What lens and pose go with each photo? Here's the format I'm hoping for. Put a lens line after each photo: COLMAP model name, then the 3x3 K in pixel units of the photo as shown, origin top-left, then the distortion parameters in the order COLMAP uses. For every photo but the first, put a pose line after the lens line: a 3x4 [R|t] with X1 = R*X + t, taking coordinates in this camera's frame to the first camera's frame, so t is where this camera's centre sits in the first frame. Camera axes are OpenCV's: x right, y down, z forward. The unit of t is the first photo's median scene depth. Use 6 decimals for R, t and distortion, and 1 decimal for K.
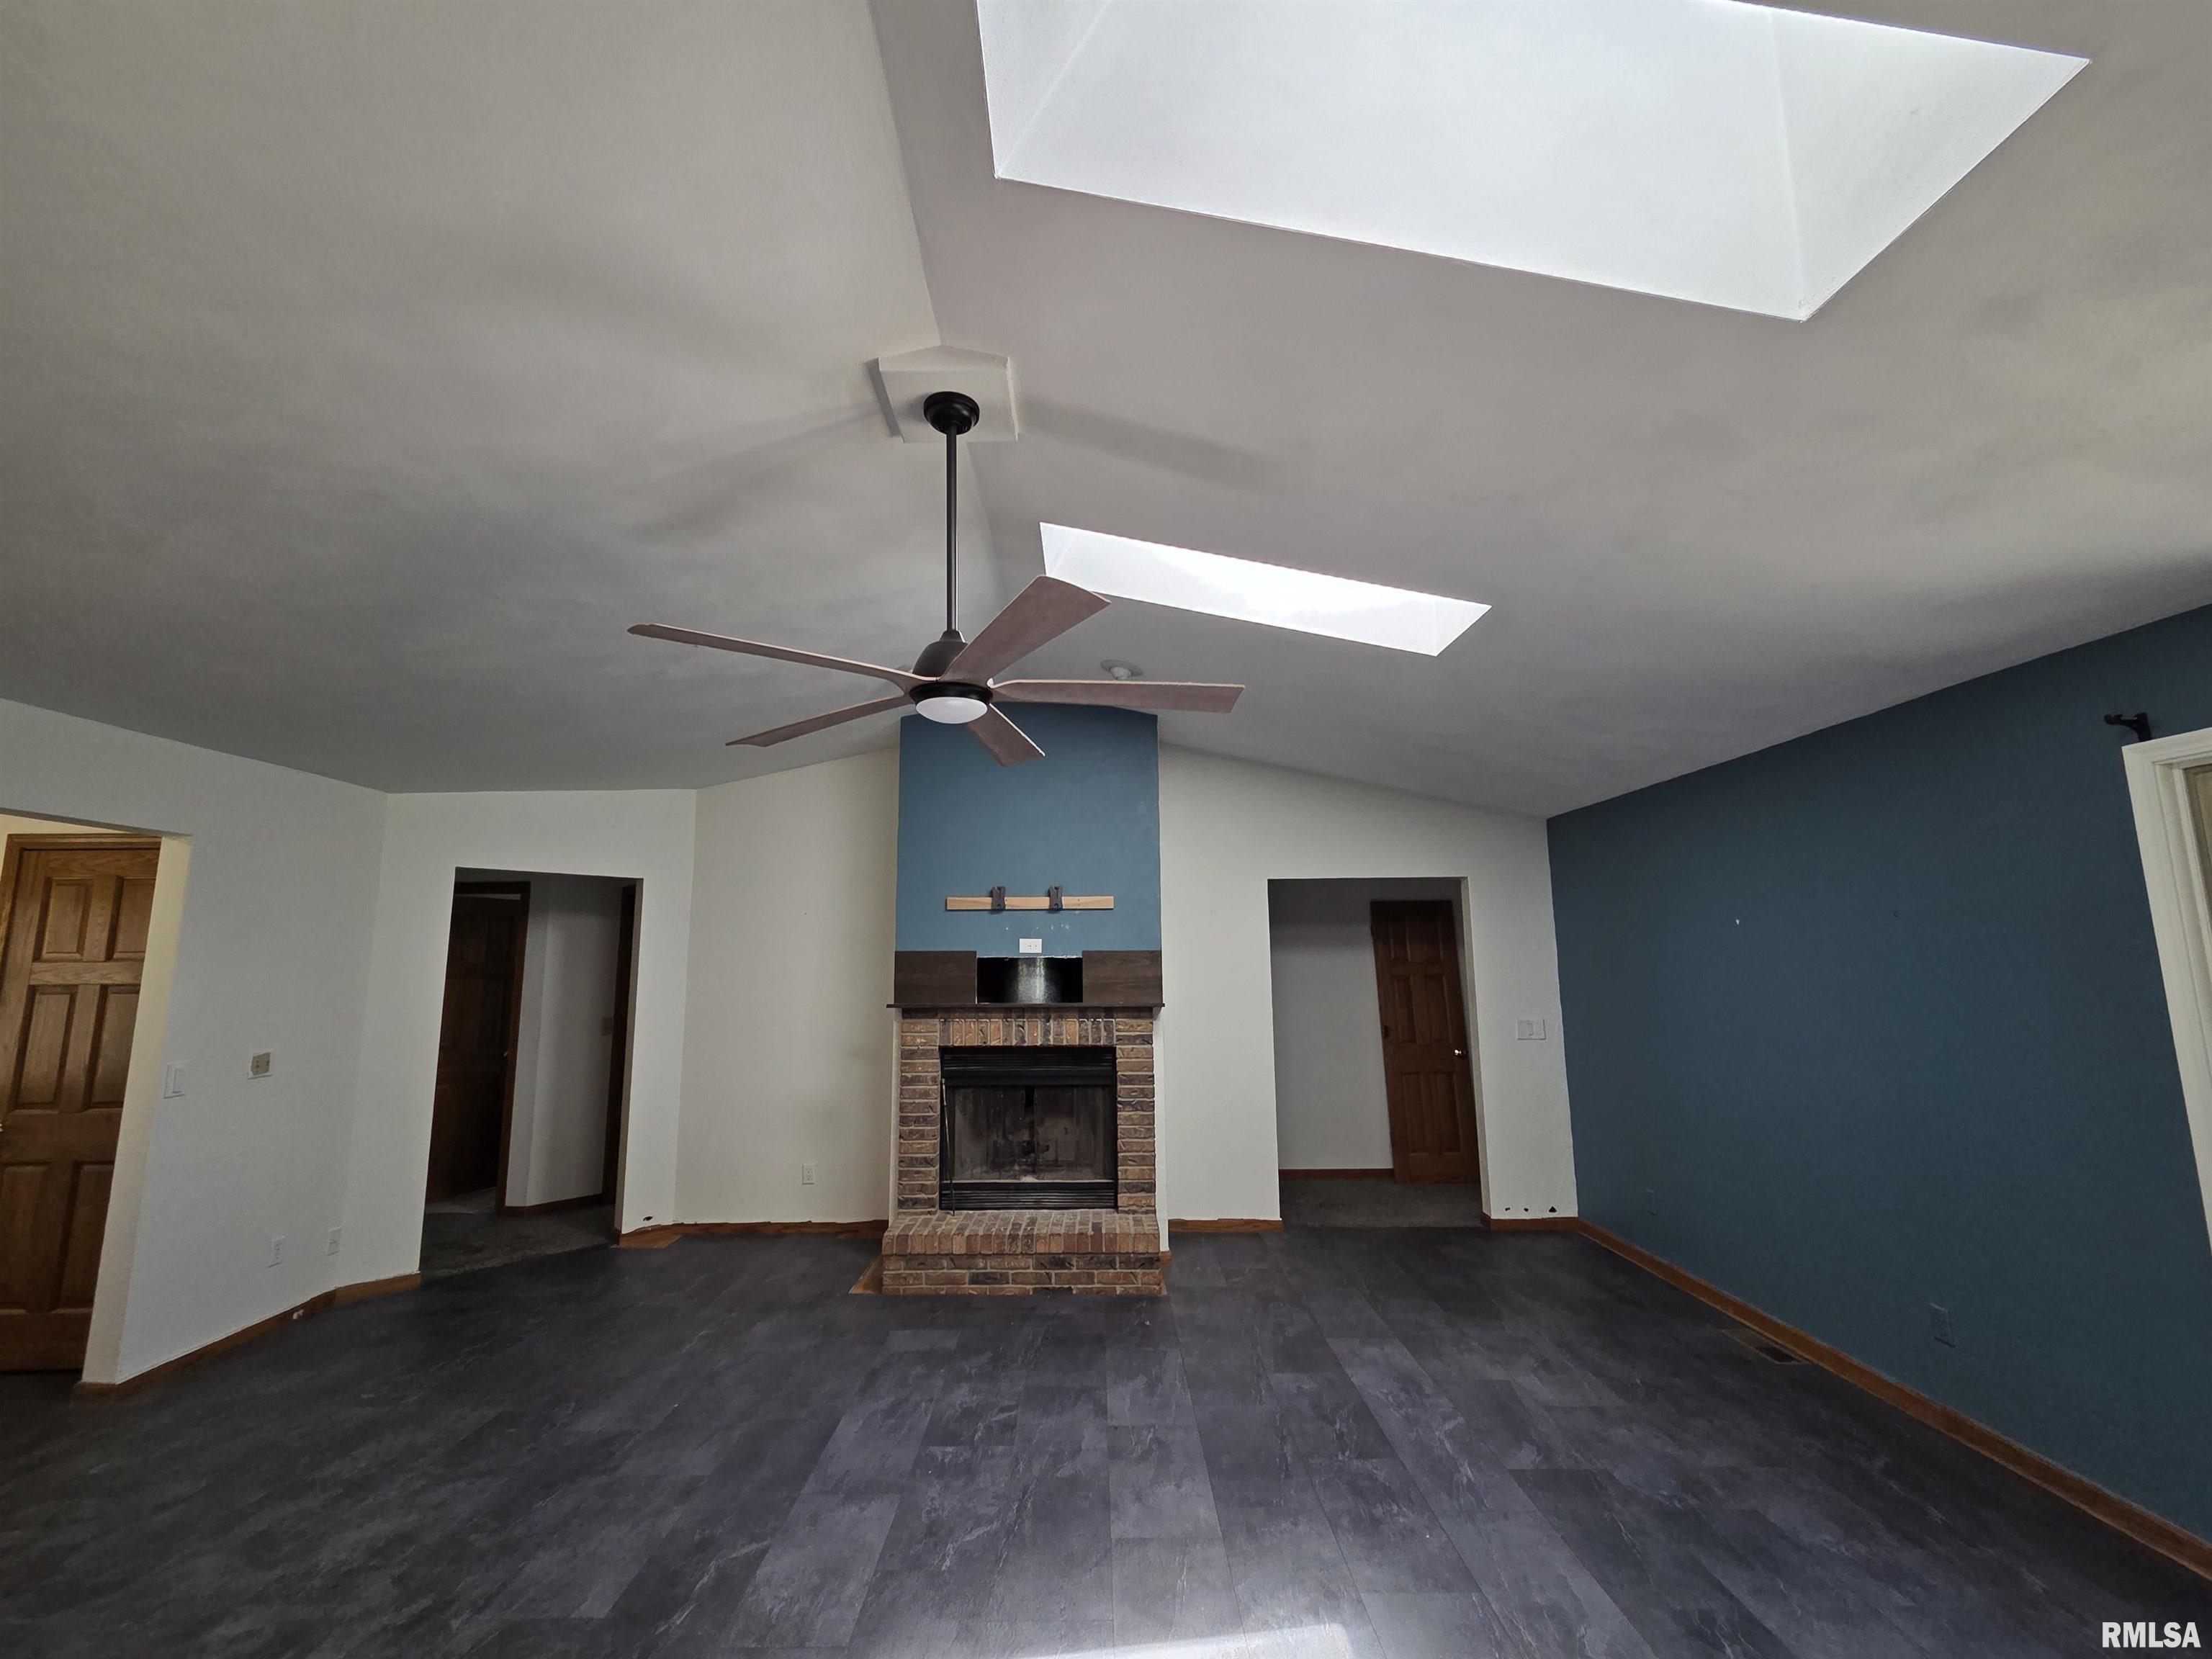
lens RADIAL K [[907.1, 0, 1090.7], [0, 907.1, 831.9], [0, 0, 1]] dist [0.004648, 0.000409]
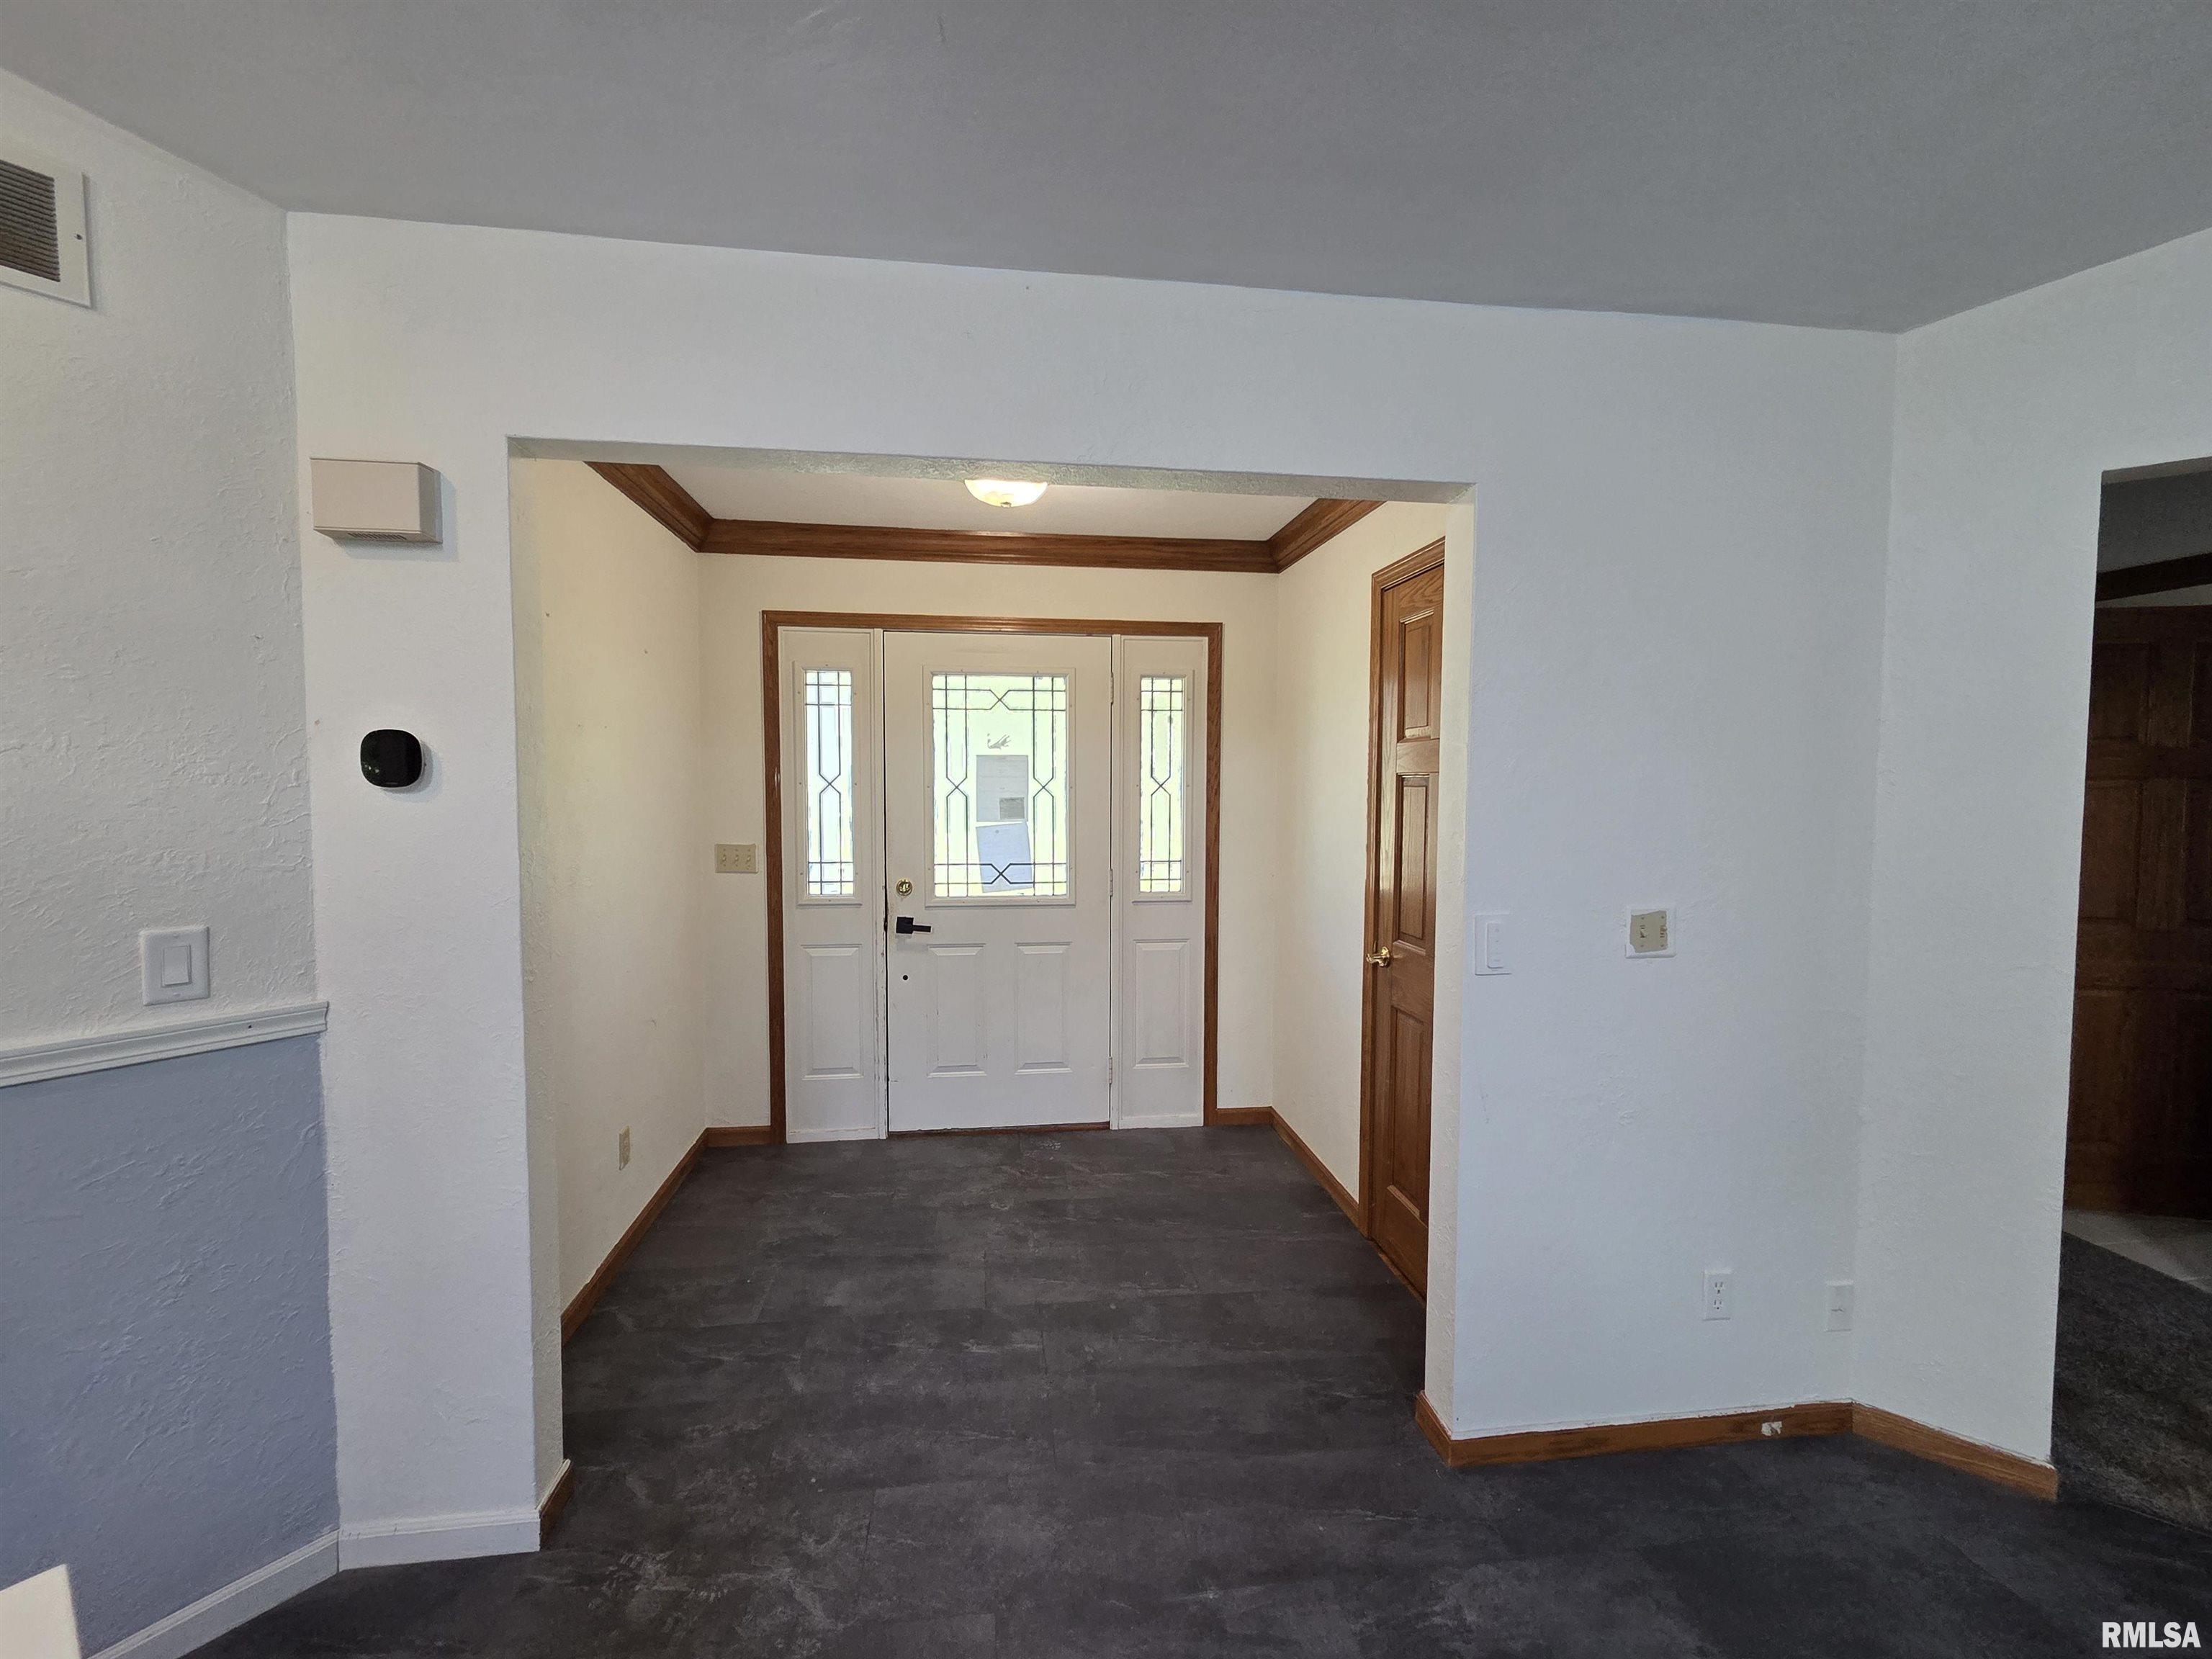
lens RADIAL K [[907.1, 0, 1106.5], [0, 907.1, 840.4], [0, 0, 1]] dist [0.004648, 0.000409]
pose [[0.134690, 0.059819, -0.989081, -0.452689], [0.141925, 0.986720, 0.079003, 0.121544], [0.980671, -0.151016, 0.124411, 0.642468]]
